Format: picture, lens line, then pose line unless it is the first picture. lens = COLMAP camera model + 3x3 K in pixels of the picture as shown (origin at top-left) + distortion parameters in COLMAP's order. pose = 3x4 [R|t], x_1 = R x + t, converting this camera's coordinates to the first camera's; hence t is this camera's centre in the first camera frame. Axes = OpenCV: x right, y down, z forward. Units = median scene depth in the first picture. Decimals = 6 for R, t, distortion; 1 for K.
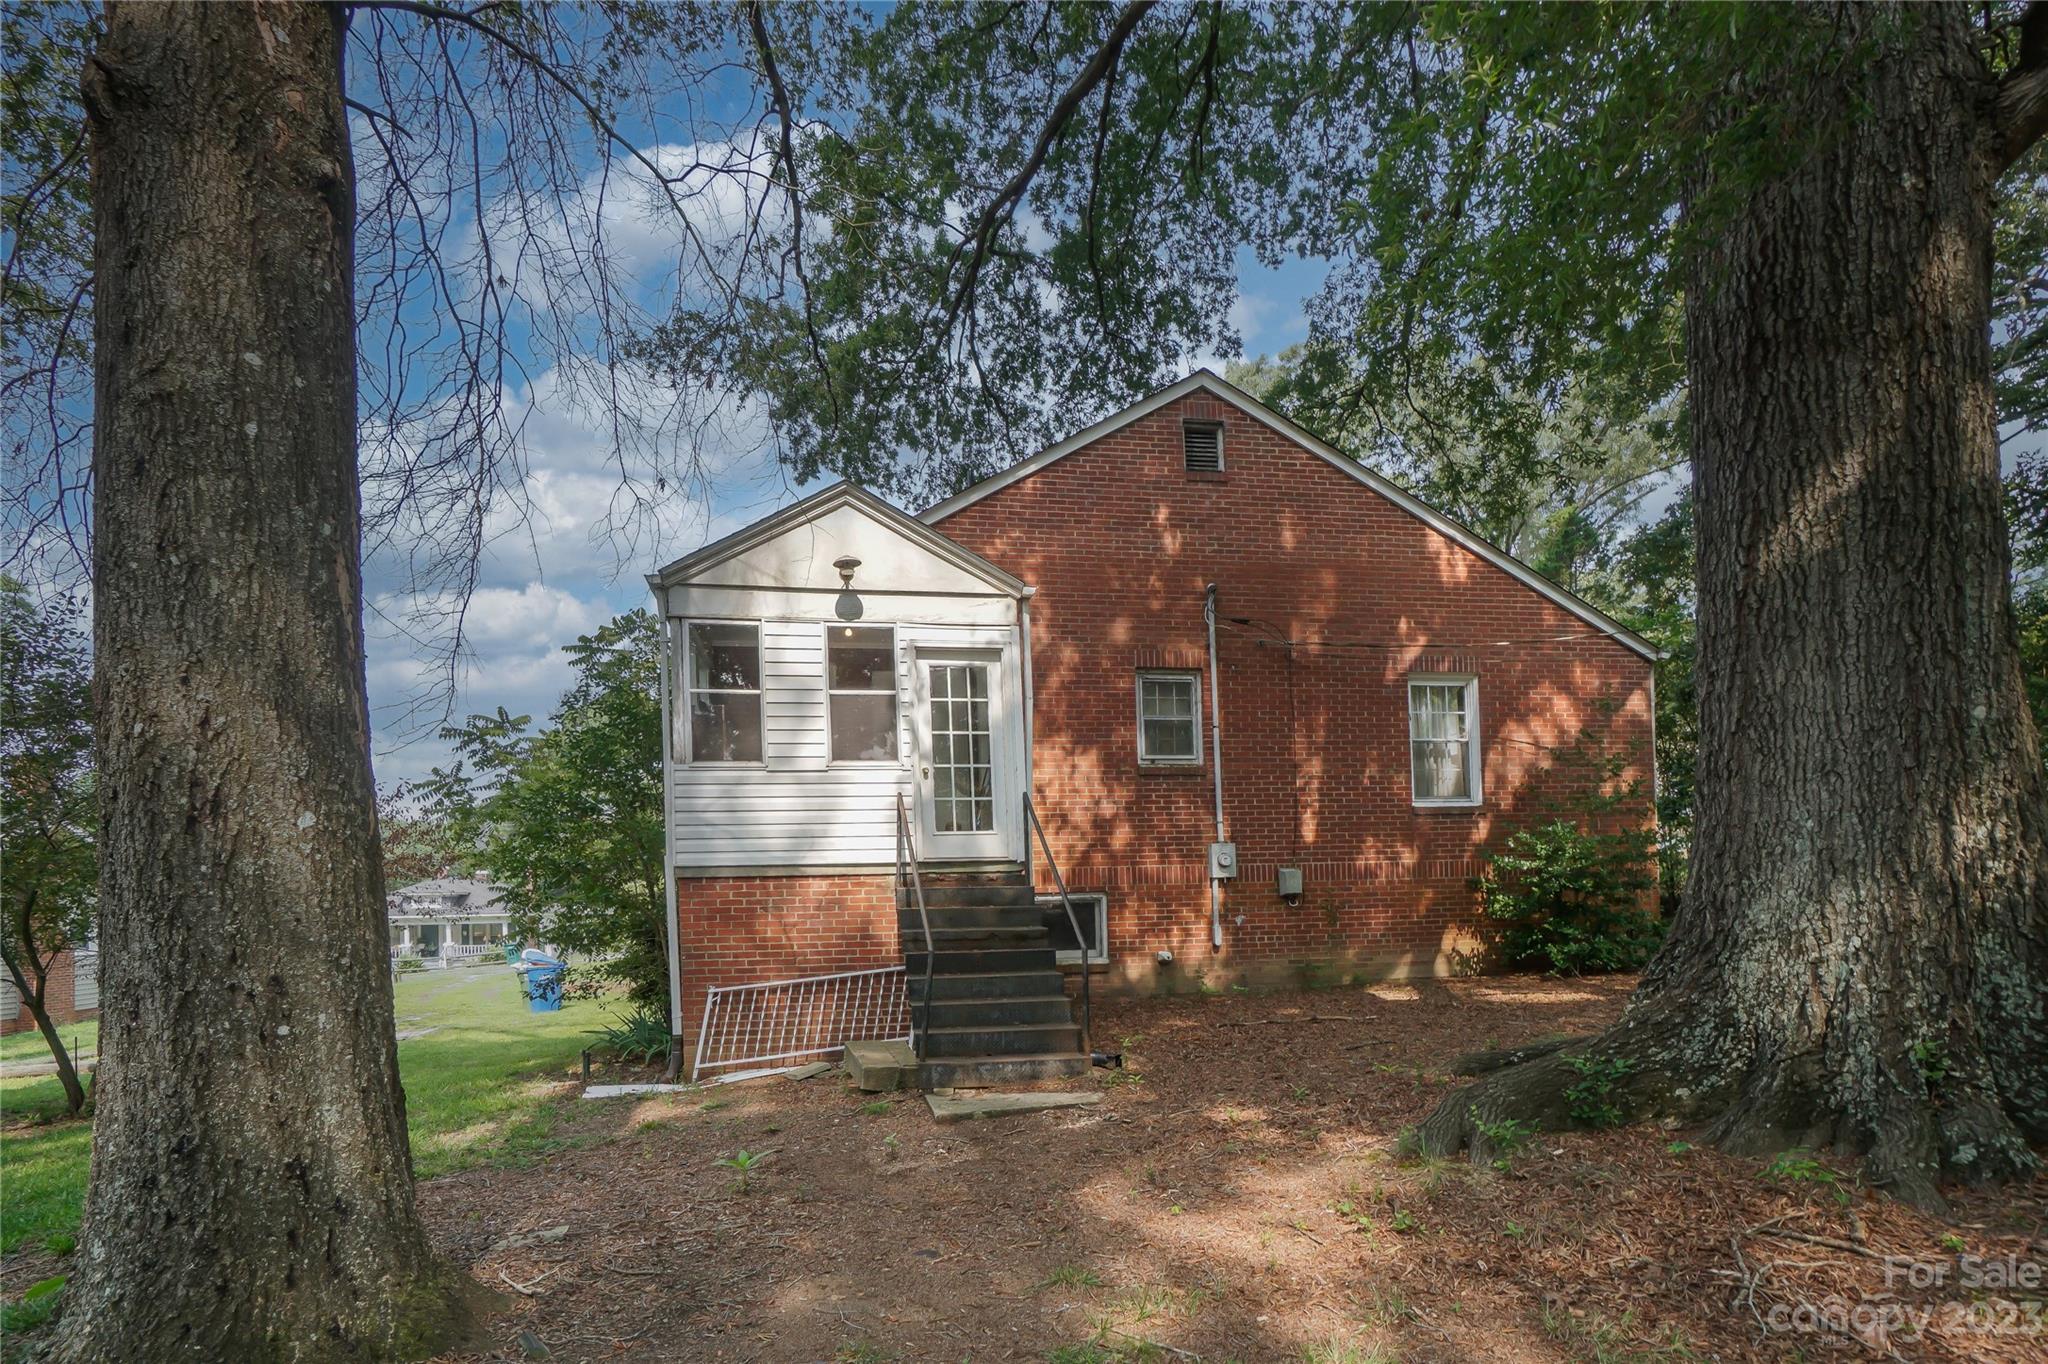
lens RADIAL K [[912.9, 0, 1008.2], [0, 912.9, 679.2], [0, 0, 1]] dist [-0.024004, -0.000229]
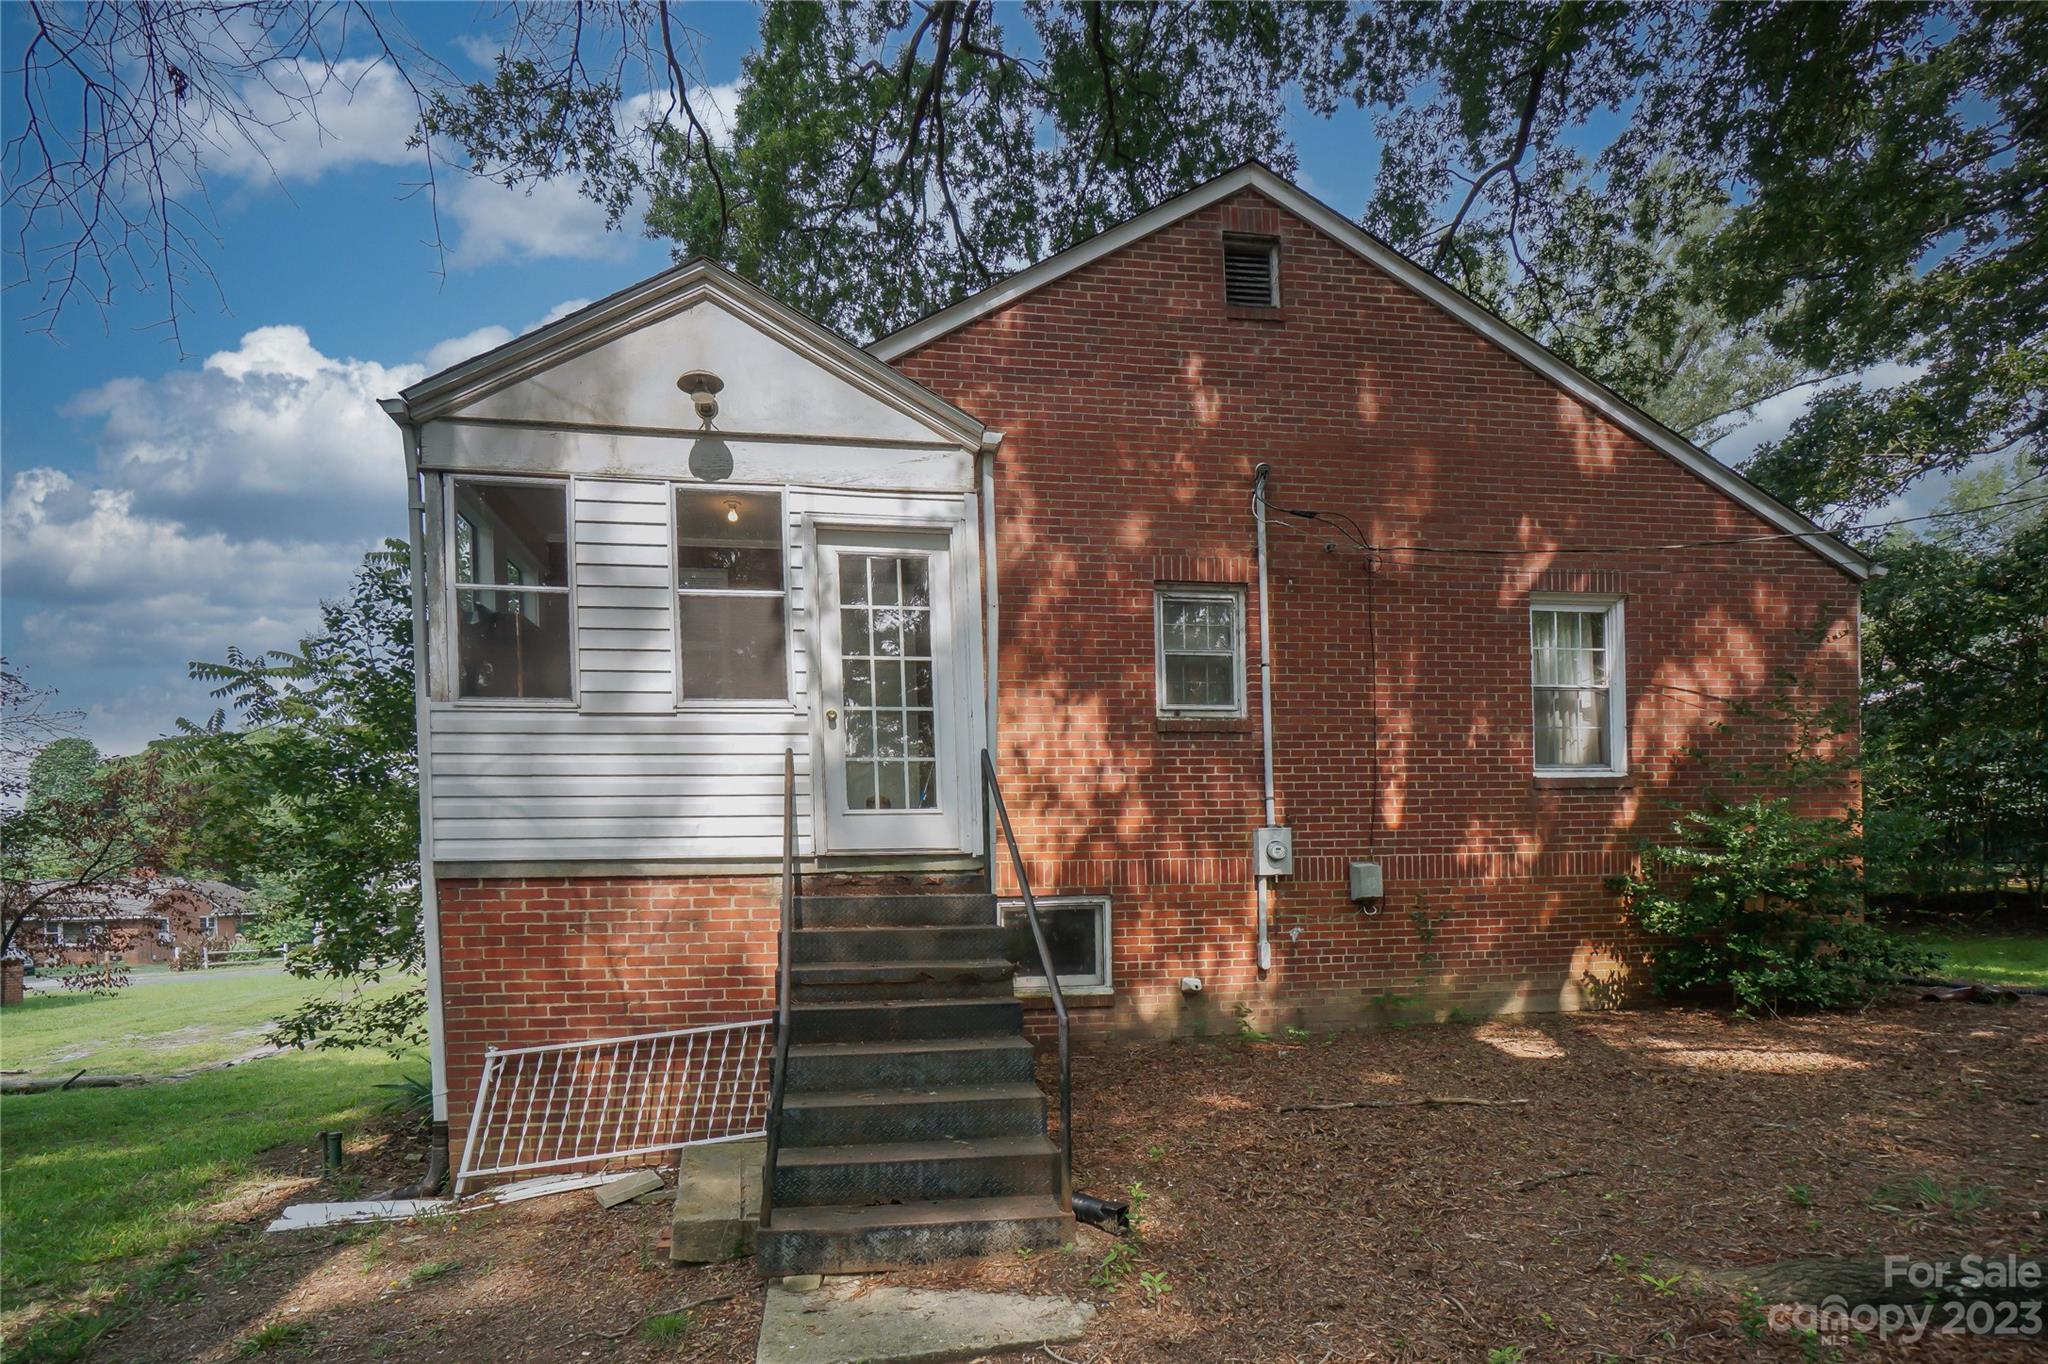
lens RADIAL K [[912.9, 0, 1025.0], [0, 912.9, 676.6], [0, 0, 1]] dist [-0.024004, -0.000229]
pose [[0.999974, 0.005124, 0.005135, 0.035770], [-0.005225, 0.999790, 0.019816, 0.048211], [-0.005033, -0.019842, 0.999790, 0.287924]]
